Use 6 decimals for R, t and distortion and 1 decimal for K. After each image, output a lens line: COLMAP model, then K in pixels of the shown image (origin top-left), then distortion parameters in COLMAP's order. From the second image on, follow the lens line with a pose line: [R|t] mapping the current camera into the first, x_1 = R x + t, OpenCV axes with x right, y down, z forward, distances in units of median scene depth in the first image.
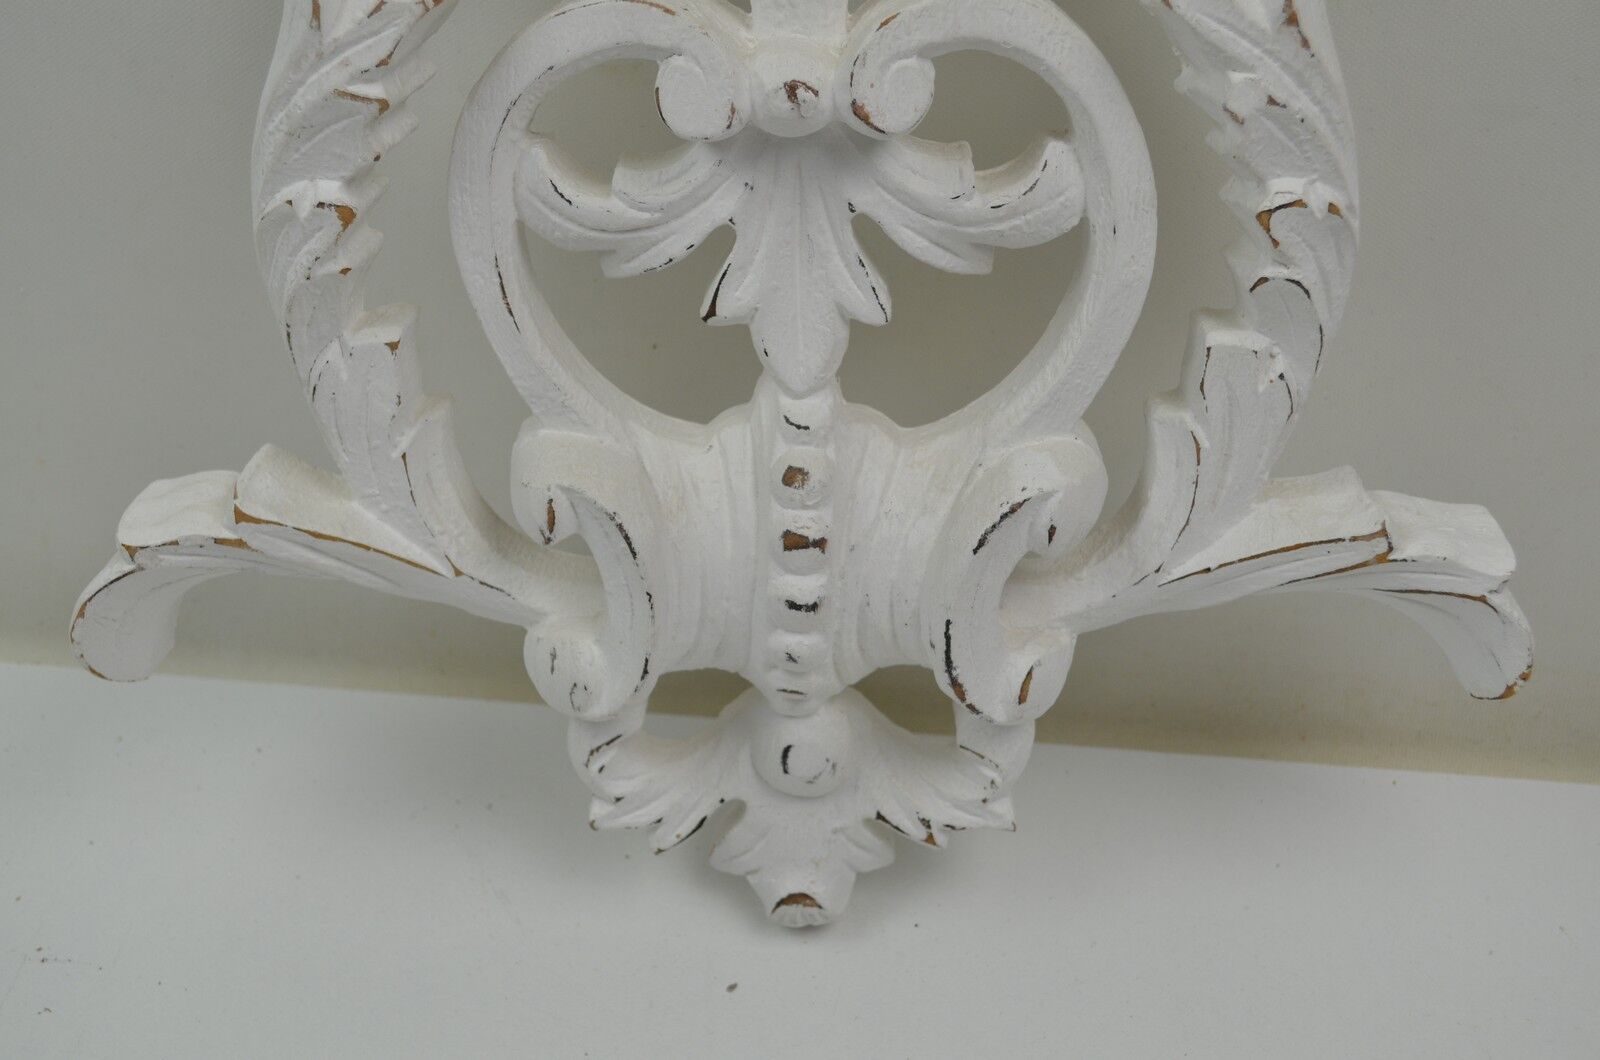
lens RADIAL K [[1870.6, 0, 800.0], [0, 1870.6, 530.0], [0, 0, 1]] dist [-0.052042, -0.001396]
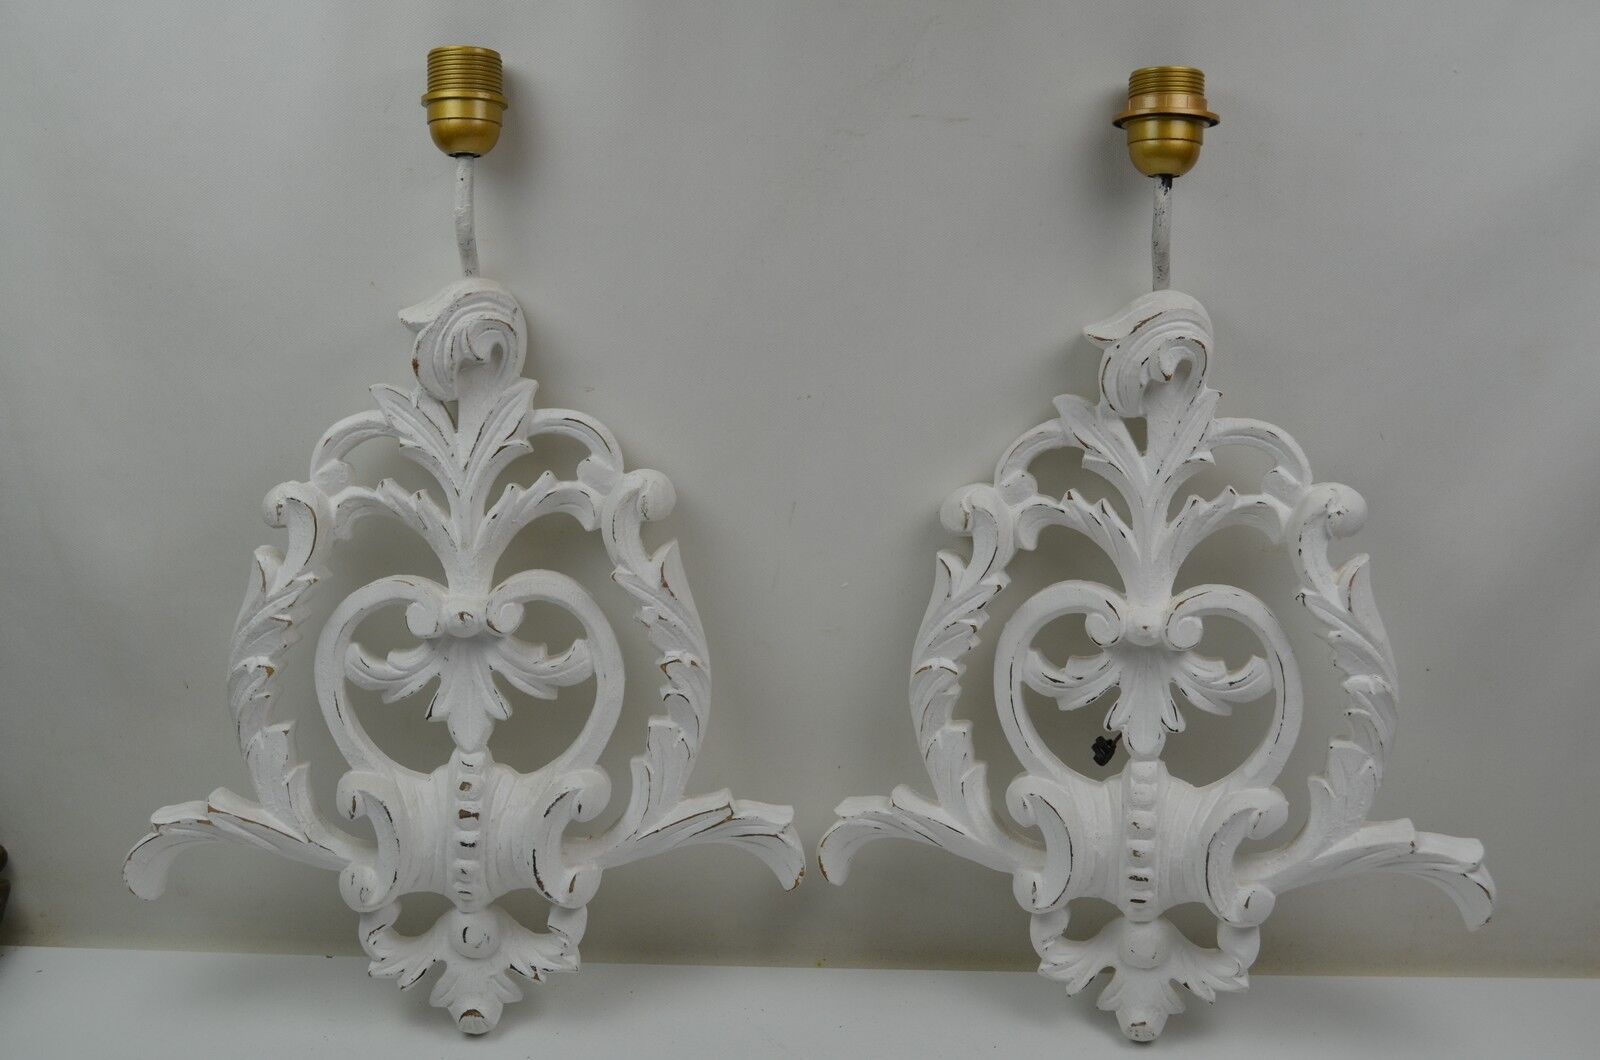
lens RADIAL K [[1734.5, 0, 800.0], [0, 1734.5, 530.0], [0, 0, 1]] dist [-0.068633, 0.032060]
pose [[0.994818, -0.003983, 0.101597, 0.187108], [0.039018, 0.937683, -0.345293, 0.413904], [-0.093890, 0.347468, 0.932980, -1.075911]]
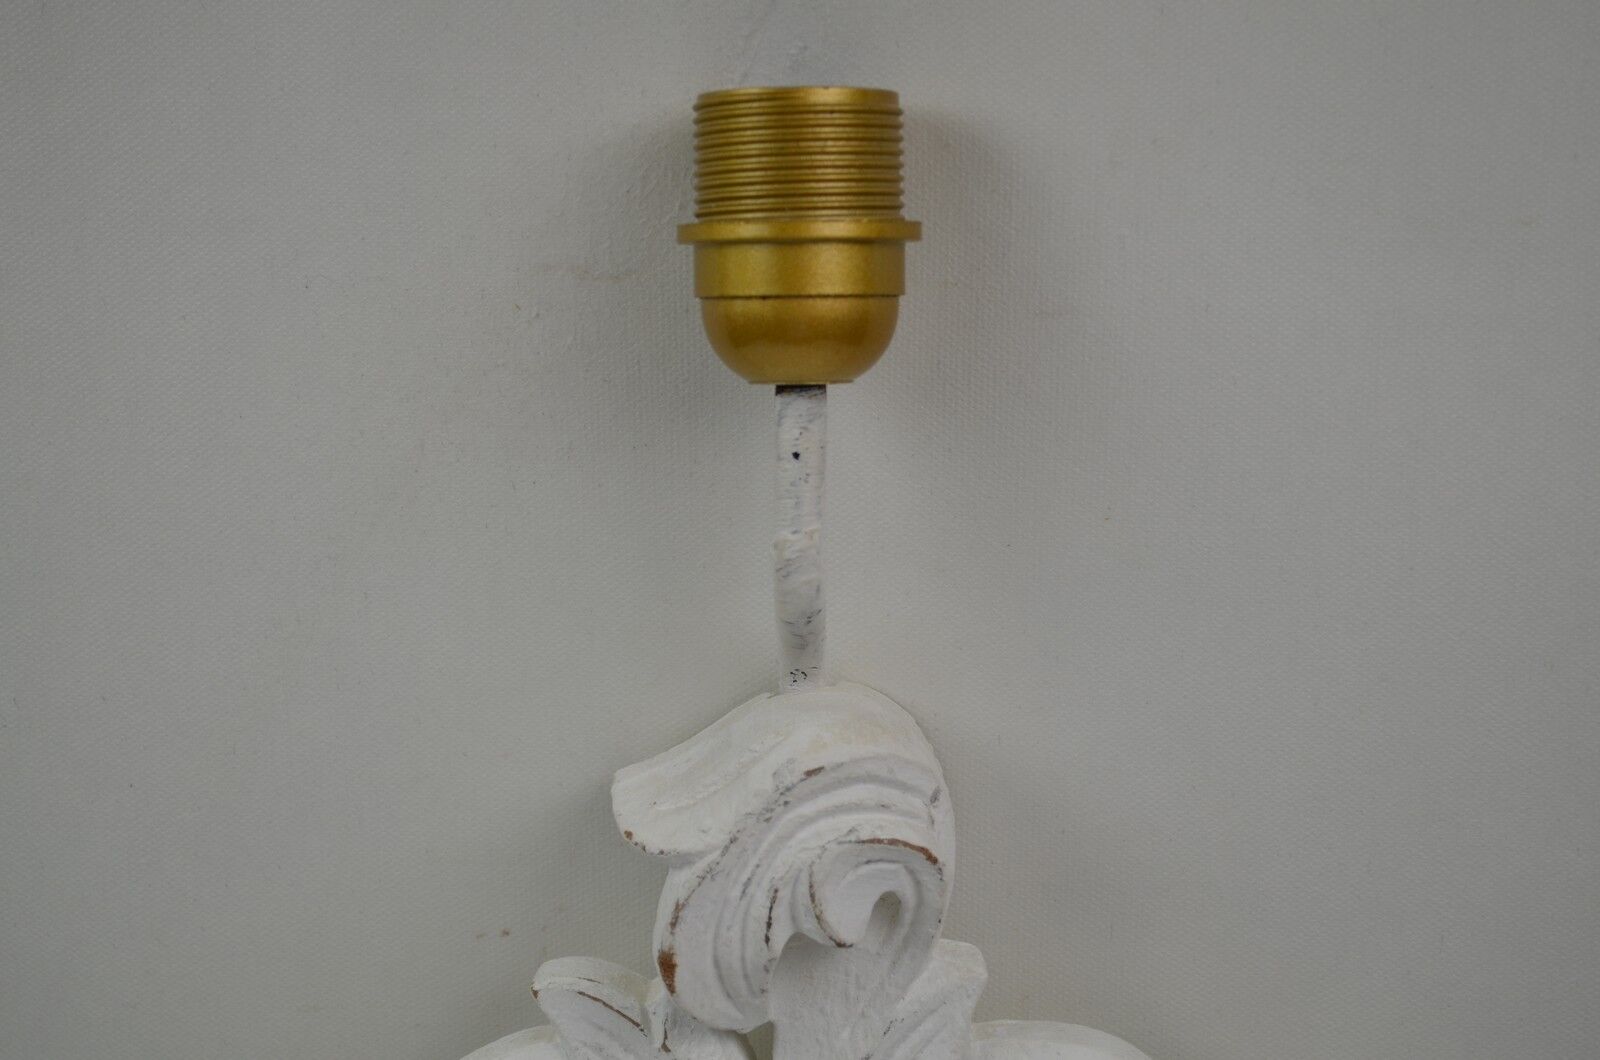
lens RADIAL K [[2713.4, 0, 800.0], [0, 2713.4, 530.0], [0, 0, 1]] dist [-0.003334, 0.012503]
pose [[0.999952, -0.007434, 0.006451, -0.004857], [0.009137, 0.944823, -0.327455, -0.282593], [-0.003661, 0.327498, 0.944845, -0.349723]]
